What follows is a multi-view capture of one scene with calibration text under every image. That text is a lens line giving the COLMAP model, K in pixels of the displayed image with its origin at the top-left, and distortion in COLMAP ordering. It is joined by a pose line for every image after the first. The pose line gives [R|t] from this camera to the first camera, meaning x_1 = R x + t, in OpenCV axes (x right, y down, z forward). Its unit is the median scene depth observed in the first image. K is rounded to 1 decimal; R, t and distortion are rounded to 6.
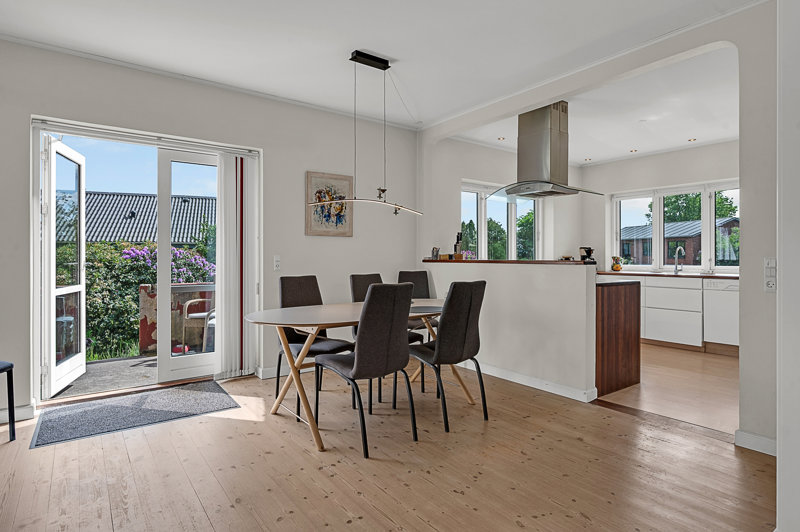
lens RADIAL K [[436.0, 0, 397.9], [0, 436.0, 259.9], [0, 0, 1]] dist [0.000690, 0.000623]
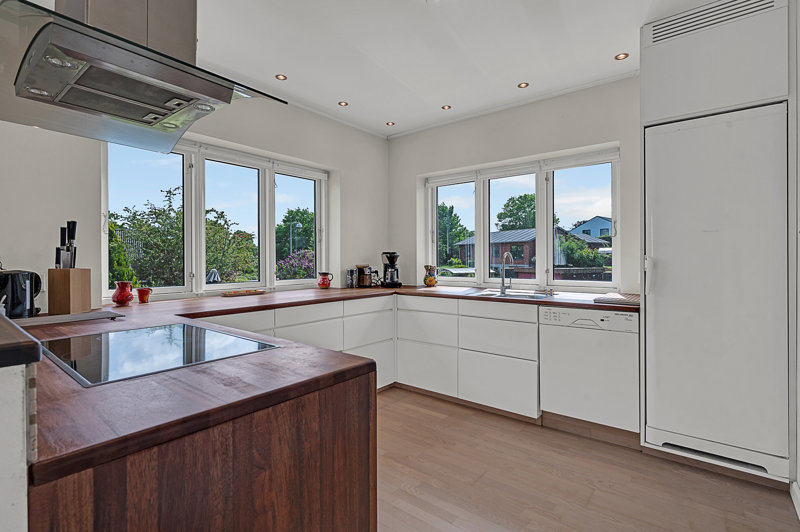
lens RADIAL K [[384.8, 0, 398.8], [0, 384.8, 260.0], [0, 0, 1]] dist [0.003075, -0.000254]
pose [[0.964567, -0.005362, 0.263782, 0.424308], [0.006136, 0.999979, -0.002110, -0.022662], [-0.263765, 0.003653, 0.964580, 0.612217]]
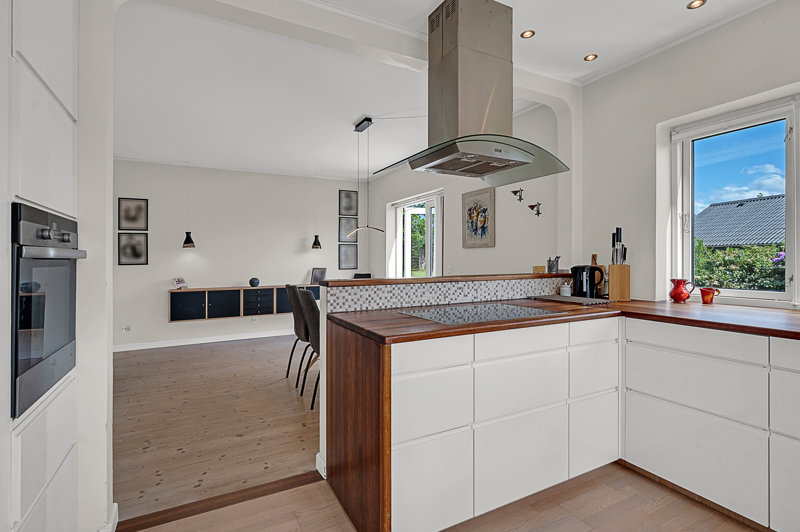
lens RADIAL K [[384.8, 0, 404.6], [0, 384.8, 260.9], [0, 0, 1]] dist [0.003075, -0.000254]
pose [[-0.128860, 0.003678, -0.991656, 0.804120], [0.003113, 0.999990, 0.003304, -0.025113], [0.991658, -0.002661, -0.128870, 0.925275]]
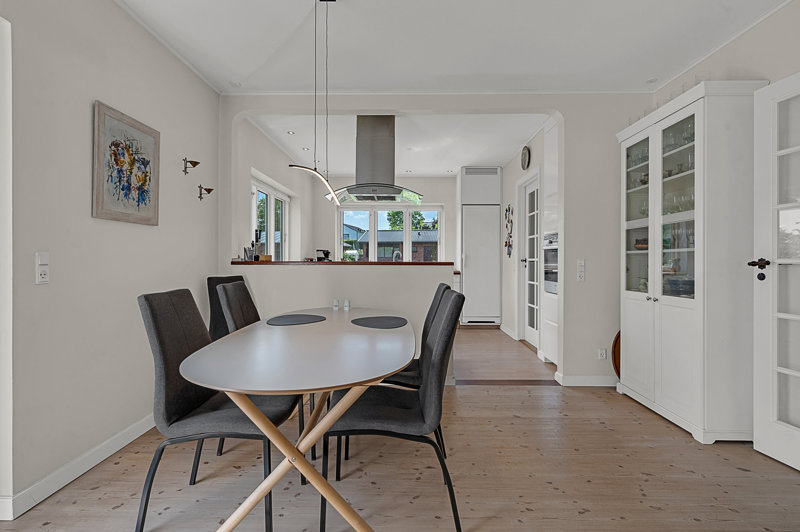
lens RADIAL K [[384.8, 0, 399.4], [0, 384.8, 259.8], [0, 0, 1]] dist [0.003075, -0.000254]
pose [[0.600882, 0.000579, 0.799338, -0.349236], [0.000665, 0.999999, -0.001225, -0.002103], [-0.799338, 0.001268, 0.600881, 0.378454]]
